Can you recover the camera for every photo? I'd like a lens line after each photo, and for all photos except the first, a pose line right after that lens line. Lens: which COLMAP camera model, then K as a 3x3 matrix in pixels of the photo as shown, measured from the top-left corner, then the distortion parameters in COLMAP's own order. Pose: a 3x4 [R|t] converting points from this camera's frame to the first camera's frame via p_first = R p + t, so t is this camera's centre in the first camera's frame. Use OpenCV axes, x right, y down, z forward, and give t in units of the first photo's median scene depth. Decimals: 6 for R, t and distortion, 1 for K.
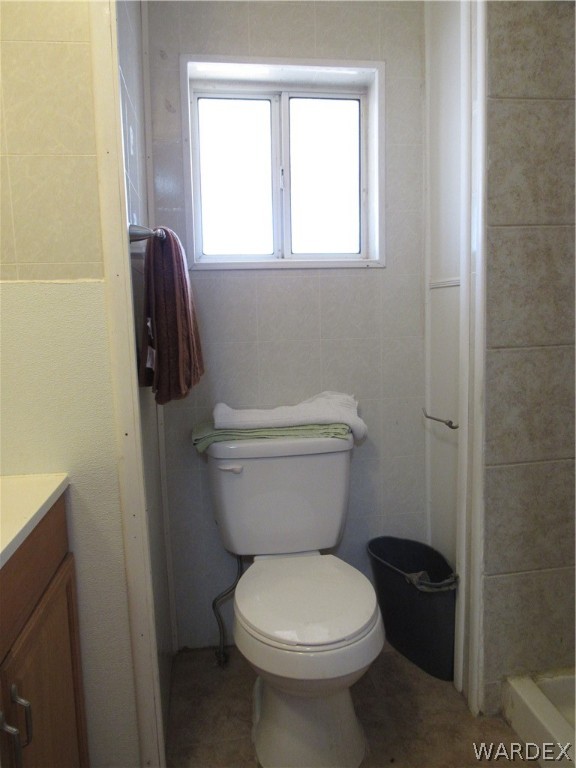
lens RADIAL K [[545.5, 0, 287.5], [0, 545.5, 383.0], [0, 0, 1]] dist [-0.032450, 0.009034]
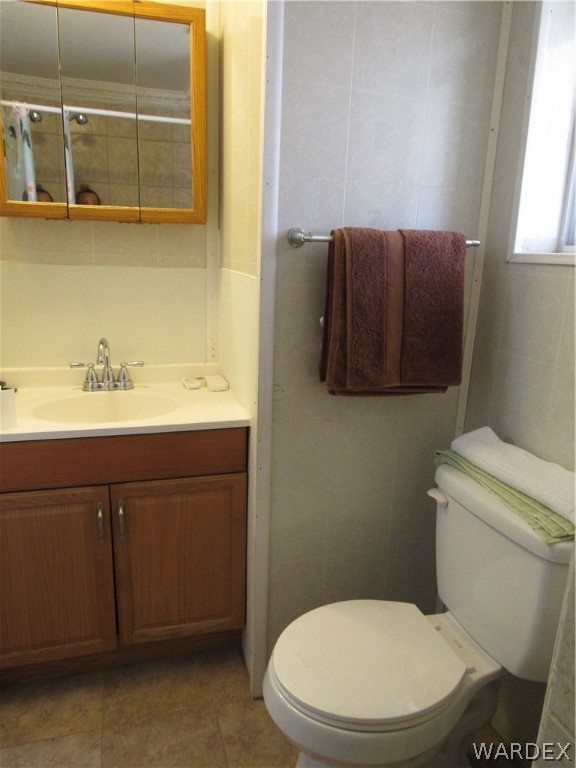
lens RADIAL K [[545.5, 0, 287.1], [0, 545.5, 385.3], [0, 0, 1]] dist [-0.032450, 0.009034]
pose [[0.152728, 0.259318, -0.953640, 0.602055], [-0.160828, 0.958619, 0.234915, -0.169716], [0.975094, 0.117494, 0.188113, 0.548825]]
